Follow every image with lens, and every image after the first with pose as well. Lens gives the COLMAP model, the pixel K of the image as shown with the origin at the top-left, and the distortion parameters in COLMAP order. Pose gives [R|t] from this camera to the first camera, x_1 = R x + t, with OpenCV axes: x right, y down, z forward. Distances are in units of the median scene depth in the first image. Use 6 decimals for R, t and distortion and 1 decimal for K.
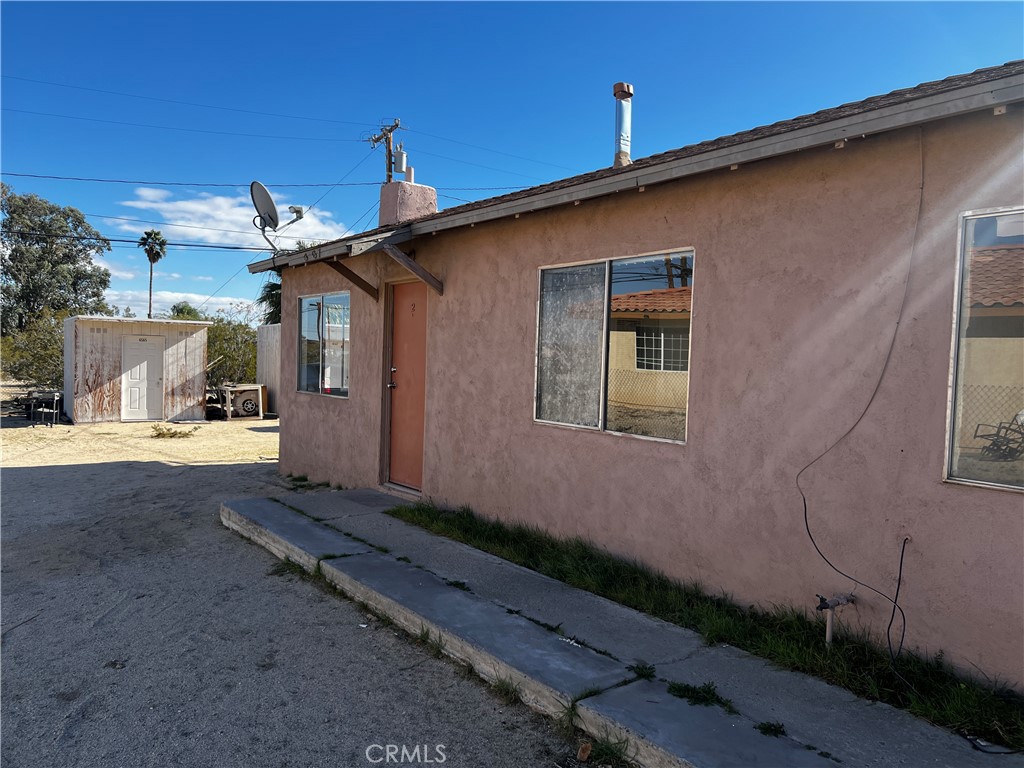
lens RADIAL K [[764.5, 0, 516.2], [0, 764.5, 385.9], [0, 0, 1]] dist [0.061064, -0.064466]
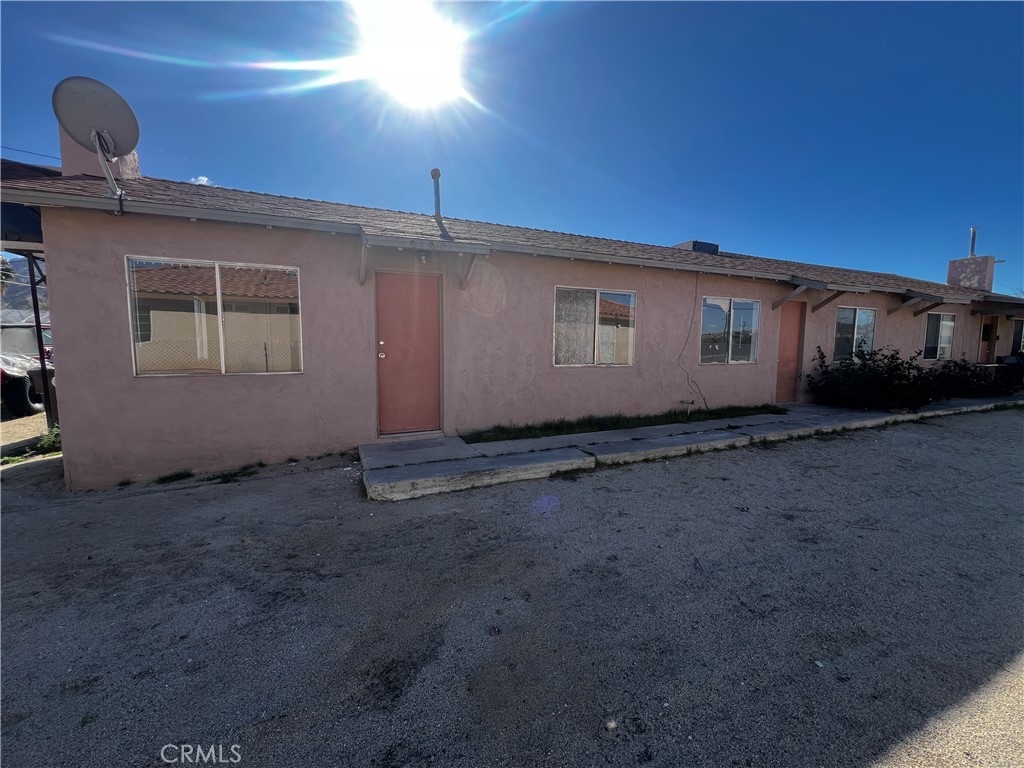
lens RADIAL K [[407.8, 0, 510.7], [0, 407.8, 382.2], [0, 0, 1]] dist [-0.002291, 0.000668]
pose [[0.226670, -0.119942, 0.966558, -1.011998], [0.034883, 0.992751, 0.115012, -0.036047], [-0.973347, 0.007647, 0.229211, 0.878208]]
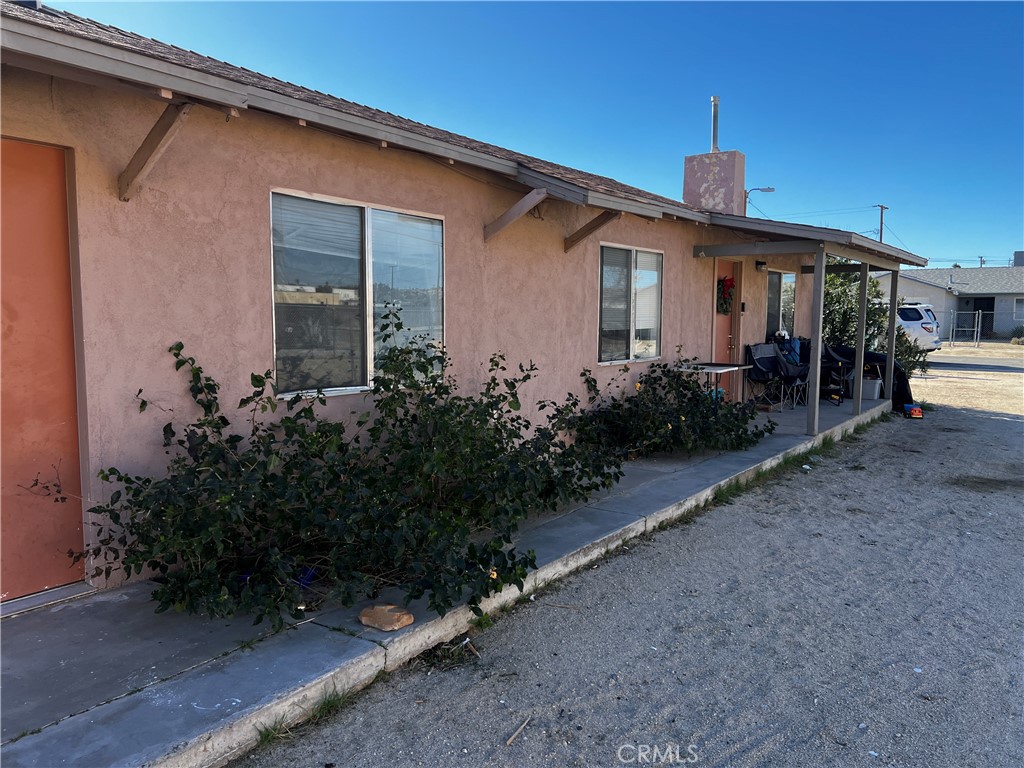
lens RADIAL K [[764.5, 0, 517.1], [0, 764.5, 384.0], [0, 0, 1]] dist [0.061064, -0.064466]
pose [[-0.308008, -0.120327, 0.943744, -0.060972], [0.015152, 0.991223, 0.131326, -0.005161], [-0.951263, 0.054749, -0.303481, 0.054459]]
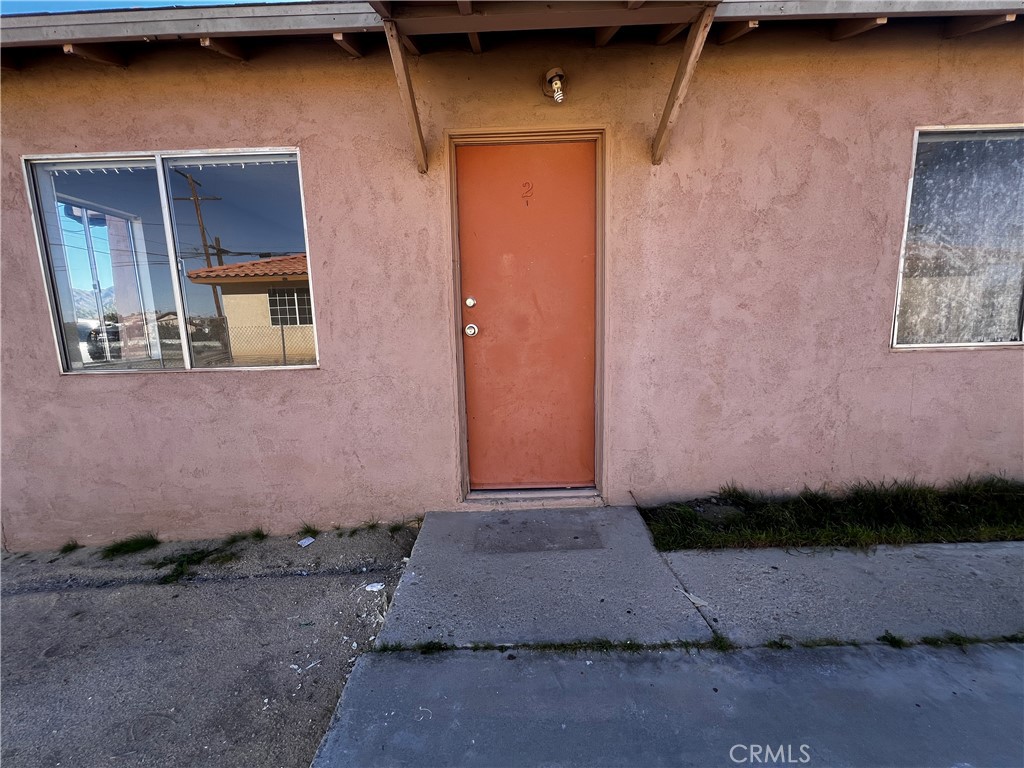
lens RADIAL K [[407.8, 0, 510.1], [0, 407.8, 380.2], [0, 0, 1]] dist [-0.002291, 0.000668]
pose [[0.602005, -0.159487, 0.782402, -0.525078], [0.072773, 0.986731, 0.145145, -0.007729], [-0.795169, -0.030440, 0.605623, 1.066230]]
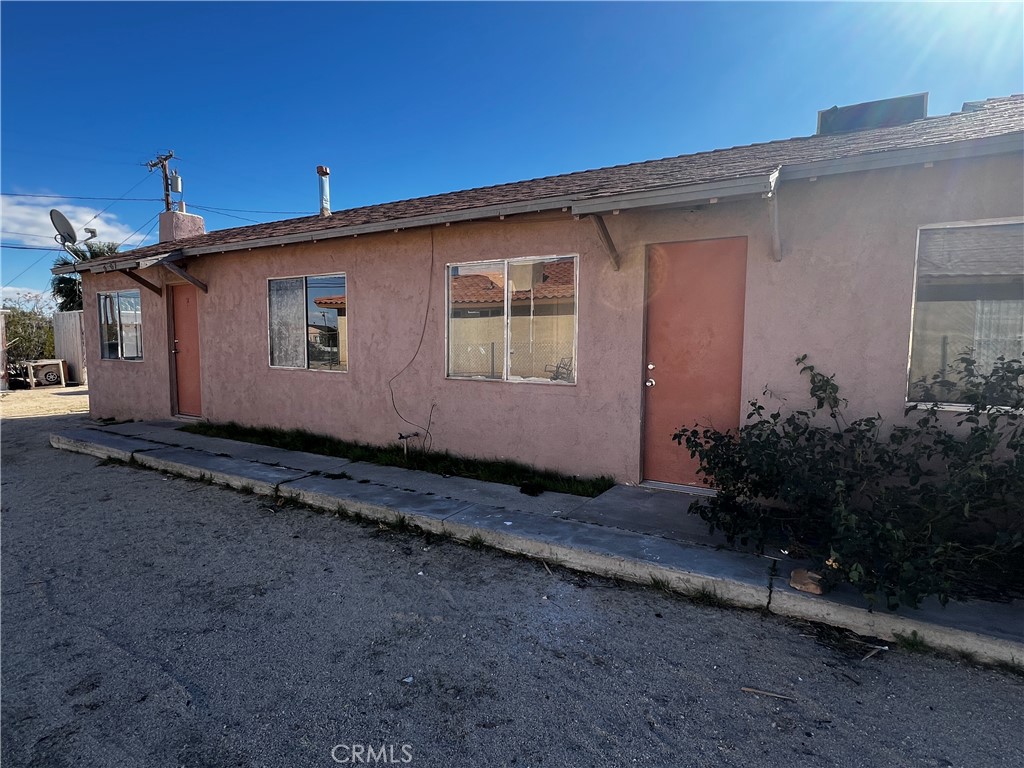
lens RADIAL K [[545.4, 0, 511.7], [0, 545.4, 385.2], [0, 0, 1]] dist [-0.001453, -0.002149]
pose [[0.927337, -0.055884, 0.370031, 0.074179], [0.034027, 0.997283, 0.065340, 0.025369], [-0.372677, -0.048001, 0.926719, -0.371075]]
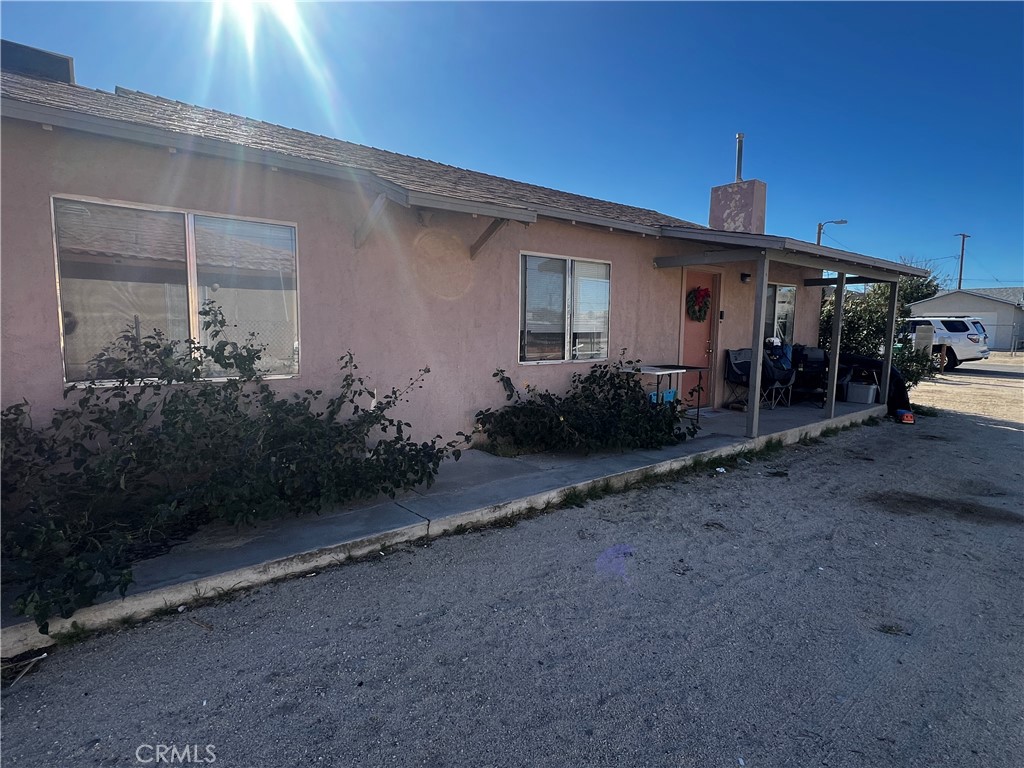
lens RADIAL K [[545.4, 0, 509.9], [0, 545.4, 386.4], [0, 0, 1]] dist [-0.001453, -0.002149]
pose [[-0.047396, -0.144643, 0.988348, 0.122072], [0.019767, 0.989130, 0.145706, 0.028481], [-0.998681, 0.026443, -0.044022, -0.416939]]
